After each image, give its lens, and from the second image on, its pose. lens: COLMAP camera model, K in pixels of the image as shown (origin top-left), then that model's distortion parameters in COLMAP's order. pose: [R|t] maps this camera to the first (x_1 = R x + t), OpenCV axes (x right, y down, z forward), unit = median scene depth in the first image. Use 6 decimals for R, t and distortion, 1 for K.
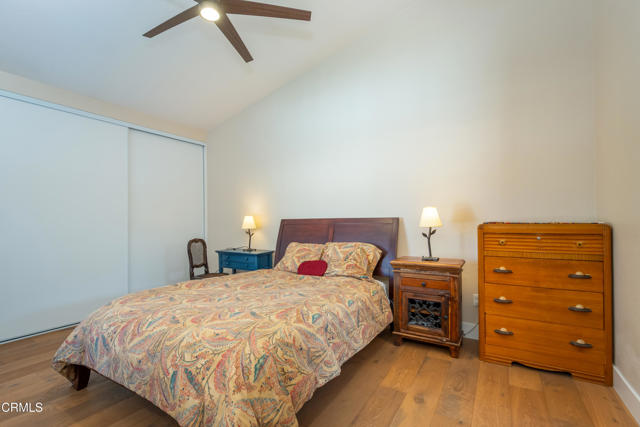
lens RADIAL K [[306.4, 0, 320.0], [0, 306.4, 213.5], [0, 0, 1]] dist [-0.016330, 0.000425]
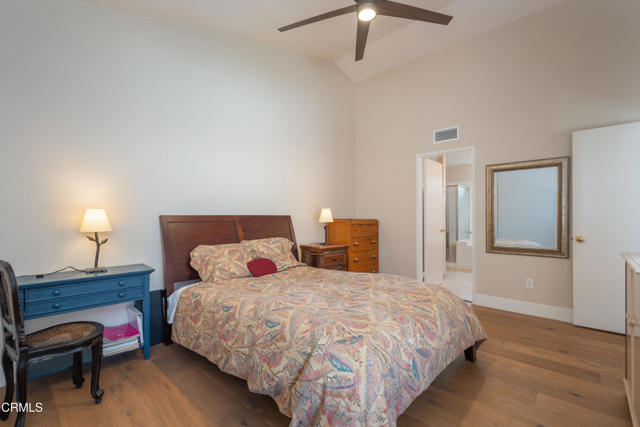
lens RADIAL K [[284.3, 0, 320.0], [0, 284.3, 213.5], [0, 0, 1]] dist [0.000157, -0.000213]
pose [[0.167282, 0.031626, 0.985402, -0.823391], [-0.011960, 0.999477, -0.030047, 0.035174], [-0.985837, -0.006759, 0.167572, 0.644999]]
